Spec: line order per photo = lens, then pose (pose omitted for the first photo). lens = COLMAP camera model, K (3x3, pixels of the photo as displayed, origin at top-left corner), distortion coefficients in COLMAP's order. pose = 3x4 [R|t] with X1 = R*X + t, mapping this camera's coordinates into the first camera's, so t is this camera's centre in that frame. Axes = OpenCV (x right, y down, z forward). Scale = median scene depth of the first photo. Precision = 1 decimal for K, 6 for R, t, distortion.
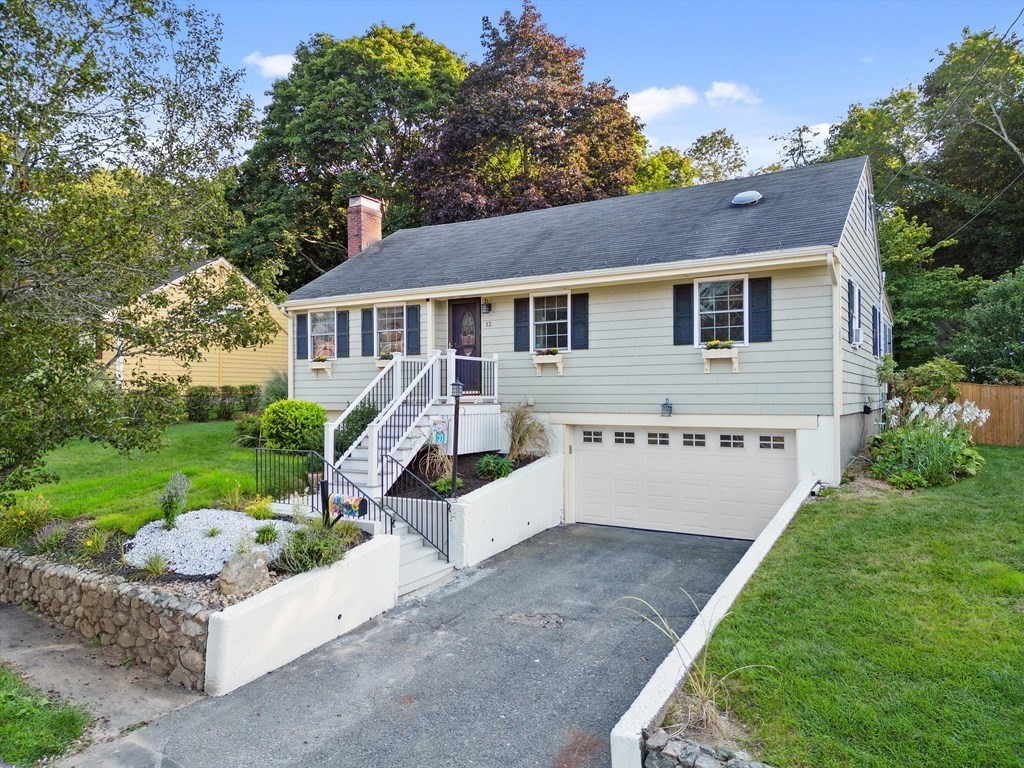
lens RADIAL K [[628.3, 0, 512.0], [0, 628.3, 384.0], [0, 0, 1]] dist [0.003773, 0.000067]
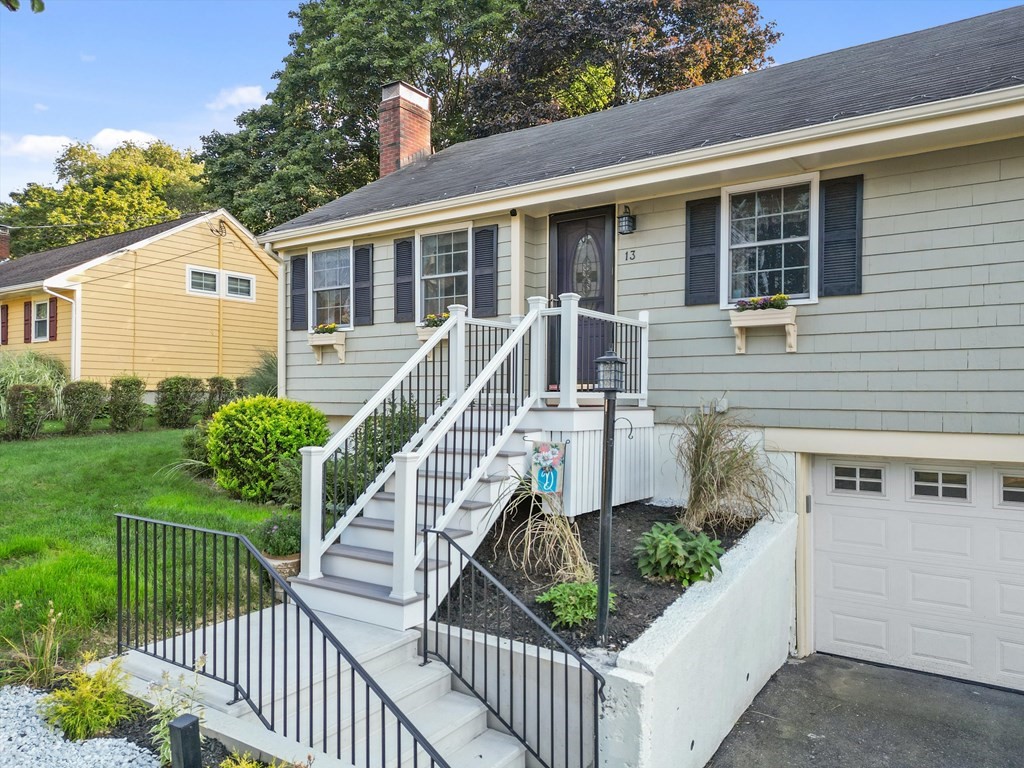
lens RADIAL K [[714.6, 0, 512.0], [0, 714.6, 384.0], [0, 0, 1]] dist [-0.001035, -0.000649]
pose [[0.995828, 0.008174, -0.090880, -0.083772], [-0.008118, 0.999967, 0.000982, 0.012062], [0.090885, -0.000240, 0.995861, 0.416386]]
